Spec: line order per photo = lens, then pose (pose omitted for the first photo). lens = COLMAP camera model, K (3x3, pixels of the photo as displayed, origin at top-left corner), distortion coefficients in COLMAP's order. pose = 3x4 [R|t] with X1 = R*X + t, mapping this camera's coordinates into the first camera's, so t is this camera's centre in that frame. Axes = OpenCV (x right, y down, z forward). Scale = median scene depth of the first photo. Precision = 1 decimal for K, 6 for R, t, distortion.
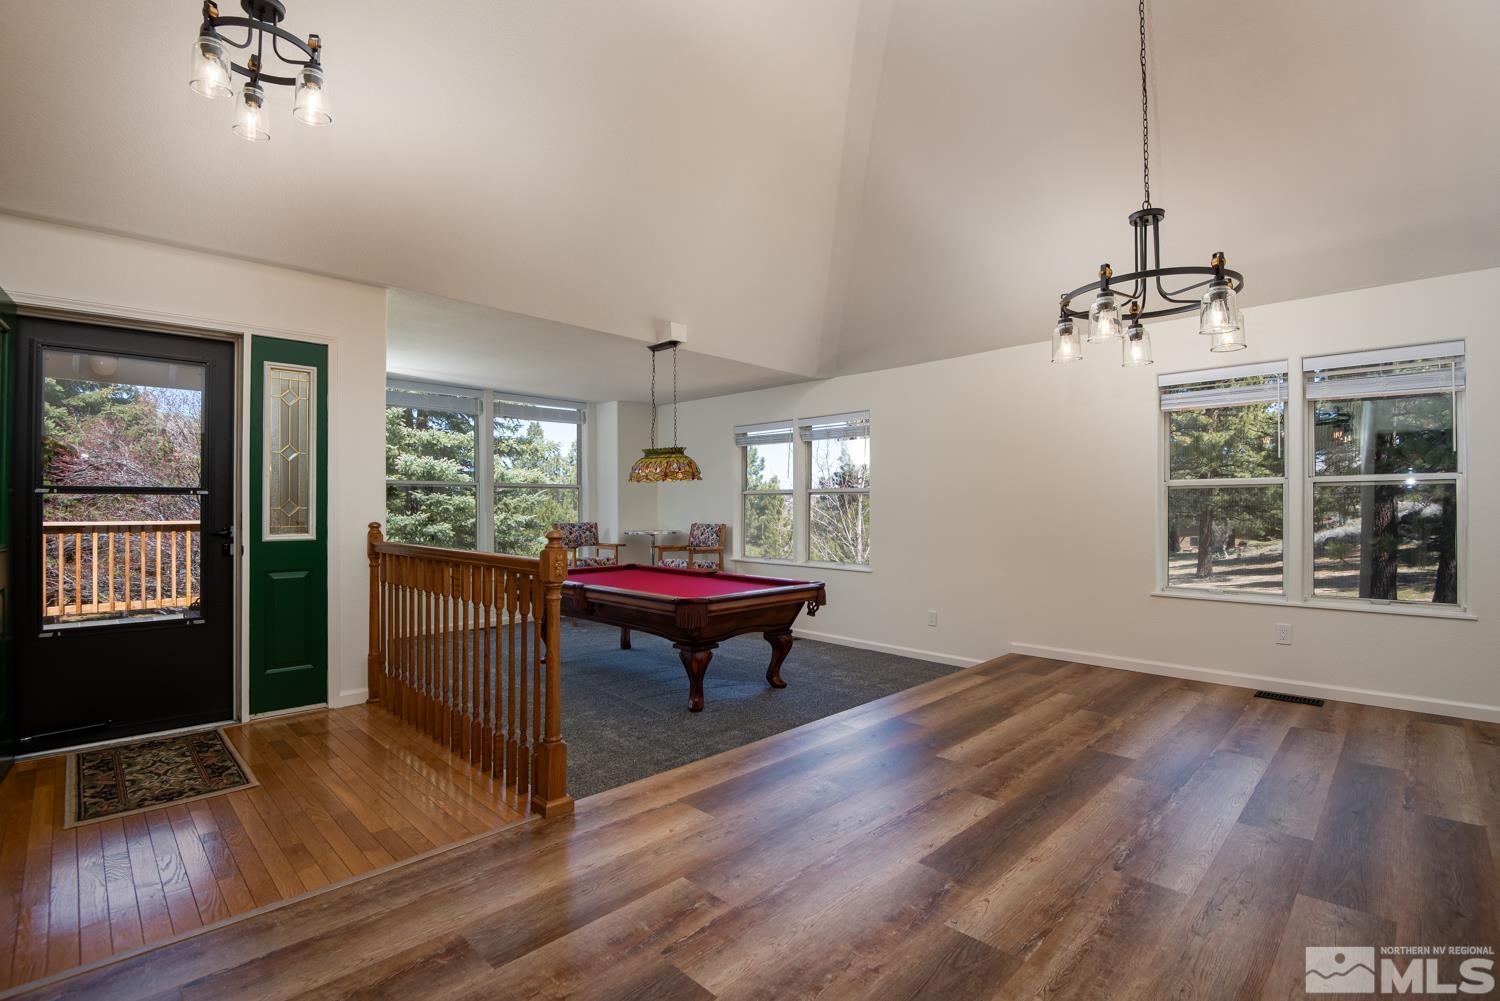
lens RADIAL K [[690.1, 0, 760.0], [0, 690.1, 503.0], [0, 0, 1]] dist [-0.020265, -0.001438]
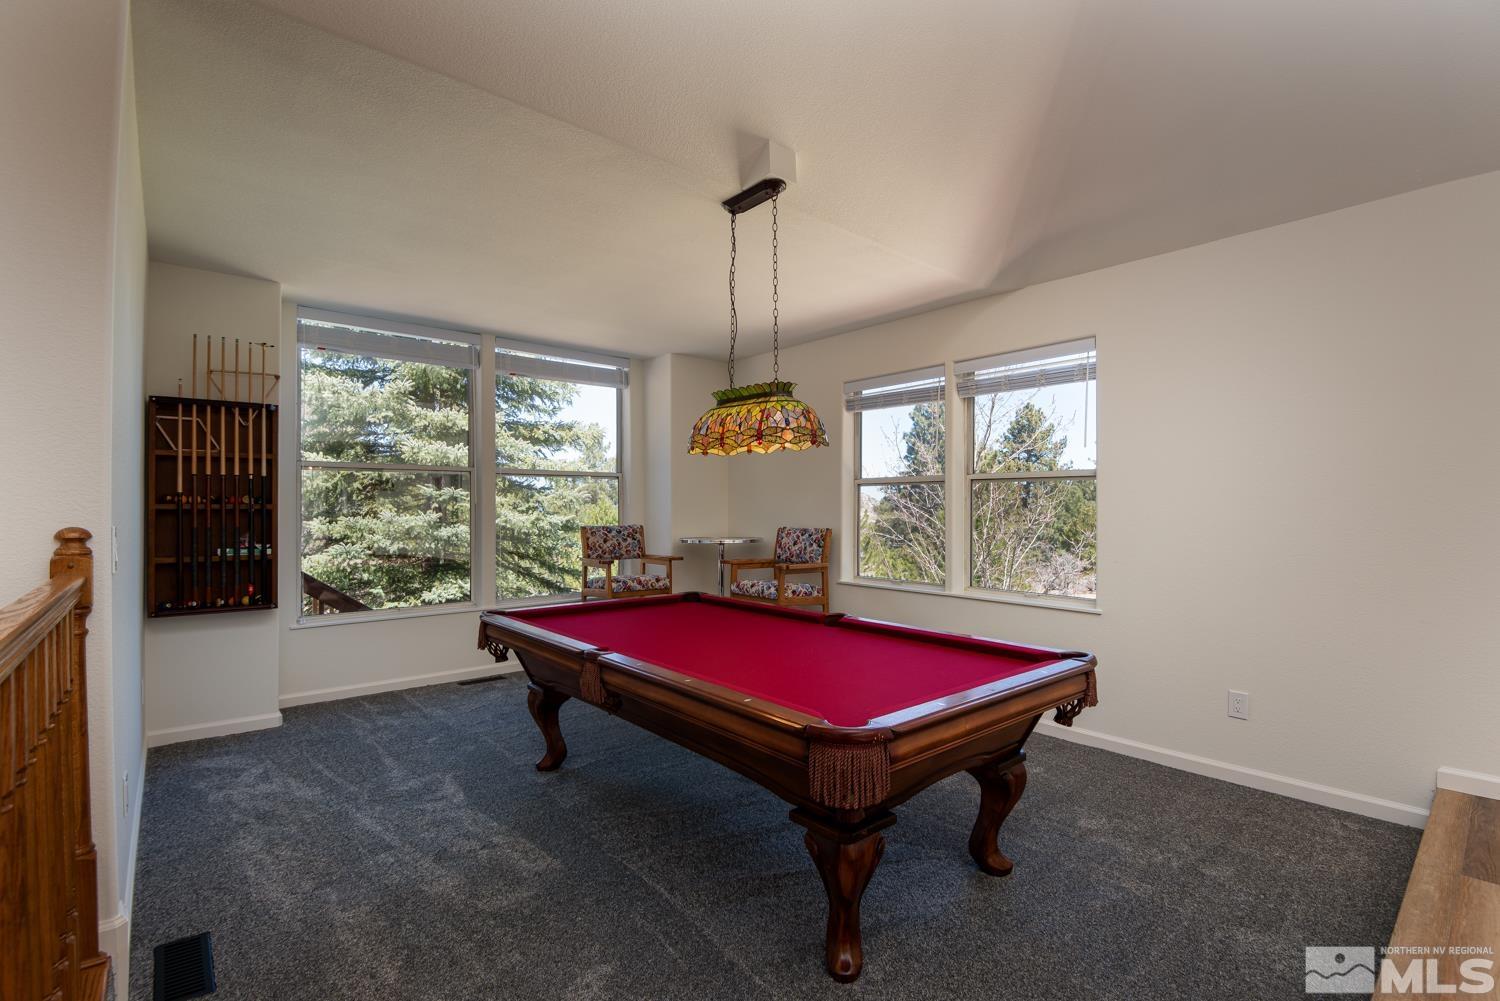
lens RADIAL K [[690.1, 0, 754.4], [0, 690.1, 500.8], [0, 0, 1]] dist [-0.020265, -0.001438]
pose [[0.995836, -0.000491, -0.091163, -0.088359], [0.000060, 0.999989, -0.004726, 0.009638], [0.091164, 0.004701, 0.995825, 0.461833]]
